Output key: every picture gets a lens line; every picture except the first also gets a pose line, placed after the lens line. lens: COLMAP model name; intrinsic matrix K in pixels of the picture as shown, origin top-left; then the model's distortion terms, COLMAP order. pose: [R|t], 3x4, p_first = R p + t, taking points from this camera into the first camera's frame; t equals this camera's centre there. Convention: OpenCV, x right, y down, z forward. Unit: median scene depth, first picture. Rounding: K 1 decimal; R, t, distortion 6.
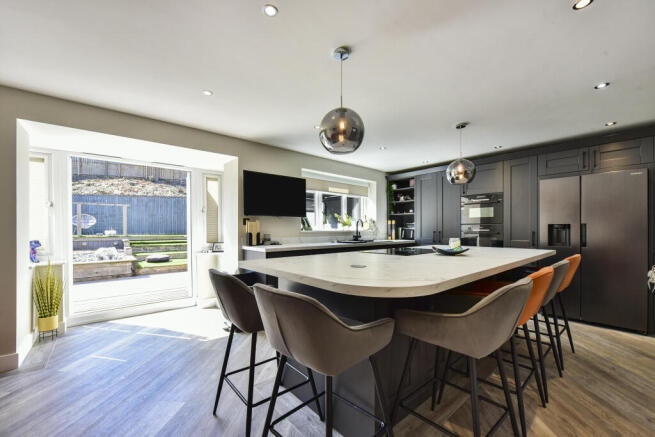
lens RADIAL K [[266.4, 0, 329.2], [0, 266.4, 229.7], [0, 0, 1]] dist [-0.010944, 0.000500]
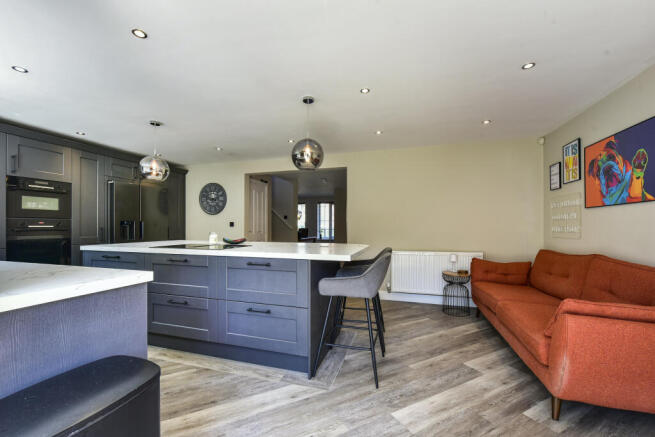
lens RADIAL K [[266.4, 0, 325.0], [0, 266.4, 221.6], [0, 0, 1]] dist [-0.010944, 0.000500]
pose [[-0.527658, 0.015311, 0.849319, -0.523243], [0.001522, 0.999853, -0.017080, 0.002799], [-0.849456, -0.007720, -0.527603, 0.730714]]
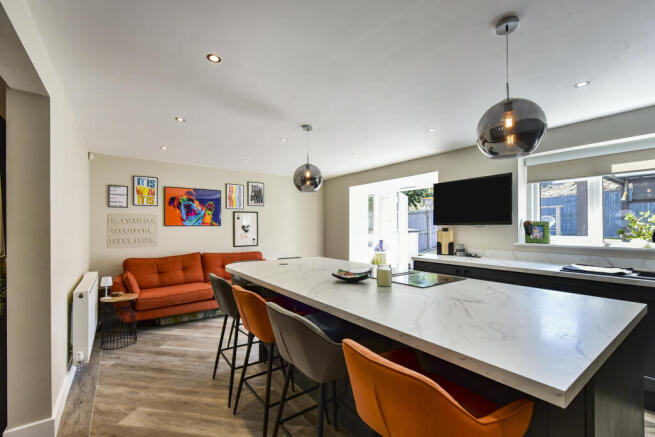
lens RADIAL K [[284.1, 0, 324.2], [0, 284.1, 224.0], [0, 0, 1]] dist [-0.000283, -0.000002]
pose [[-0.093394, -0.004895, -0.995617, 0.725435], [-0.001127, 0.999988, -0.004810, -0.043651], [0.995629, 0.000673, -0.093398, 0.547550]]
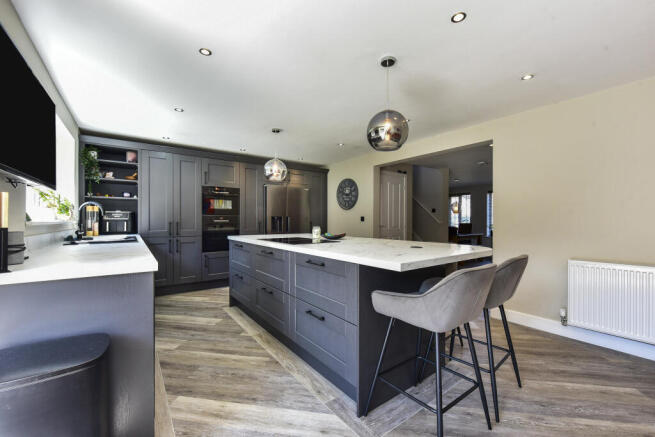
lens RADIAL K [[266.4, 0, 326.4], [0, 266.4, 217.7], [0, 0, 1]] dist [-0.010944, 0.000500]
pose [[0.080637, 0.012817, 0.996661, -0.475681], [0.000937, 0.999916, -0.012935, 0.003504], [-0.996743, 0.001977, 0.080618, 0.511834]]
